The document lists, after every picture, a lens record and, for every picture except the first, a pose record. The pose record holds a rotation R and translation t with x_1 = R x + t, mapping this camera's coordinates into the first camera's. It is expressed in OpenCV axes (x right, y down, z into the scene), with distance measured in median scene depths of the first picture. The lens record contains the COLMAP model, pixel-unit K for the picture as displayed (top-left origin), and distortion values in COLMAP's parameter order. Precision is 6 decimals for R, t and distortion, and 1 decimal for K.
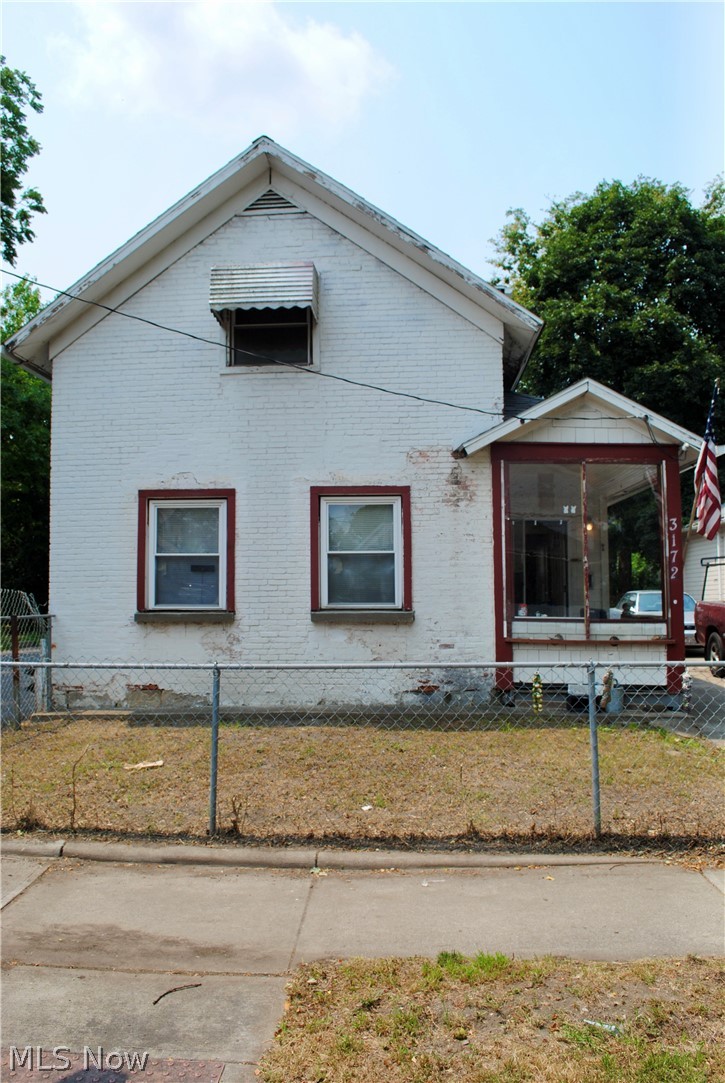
lens RADIAL K [[863.0, 0, 362.4], [0, 863.0, 544.1], [0, 0, 1]] dist [-0.075306, -0.000599]
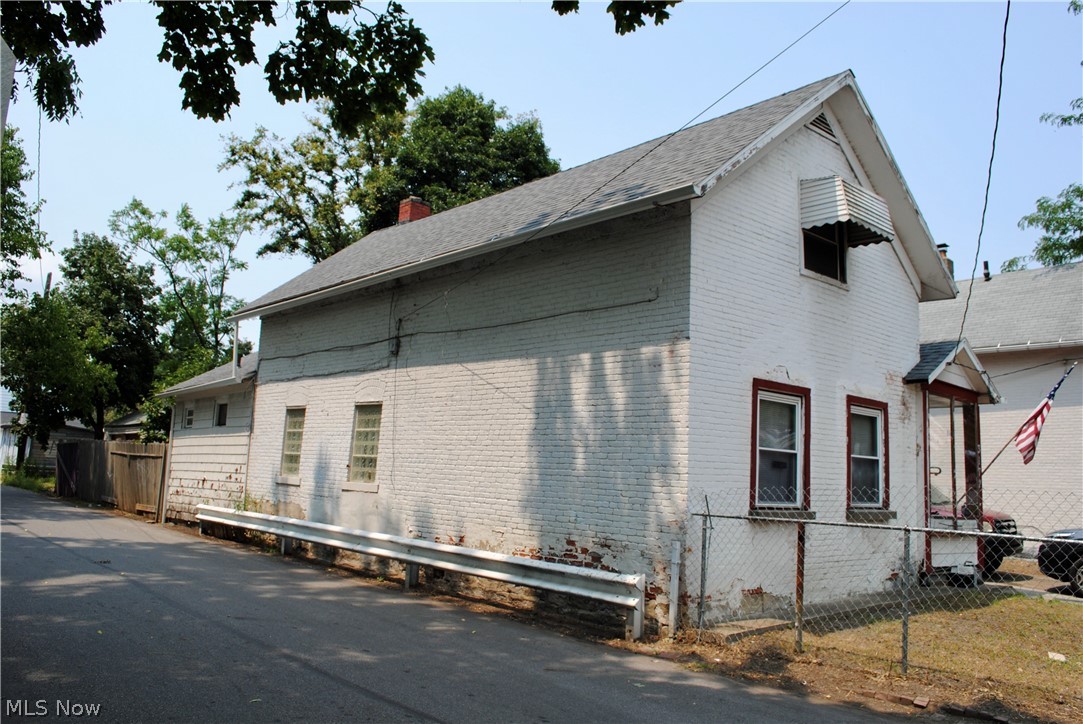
lens RADIAL K [[863.0, 0, 541.9], [0, 863.0, 358.0], [0, 0, 1]] dist [-0.075306, -0.000599]
pose [[0.688930, 0.132926, 0.712535, -1.093689], [-0.087827, 0.991106, -0.099977, 0.029361], [-0.719488, 0.006297, 0.694477, 0.519278]]
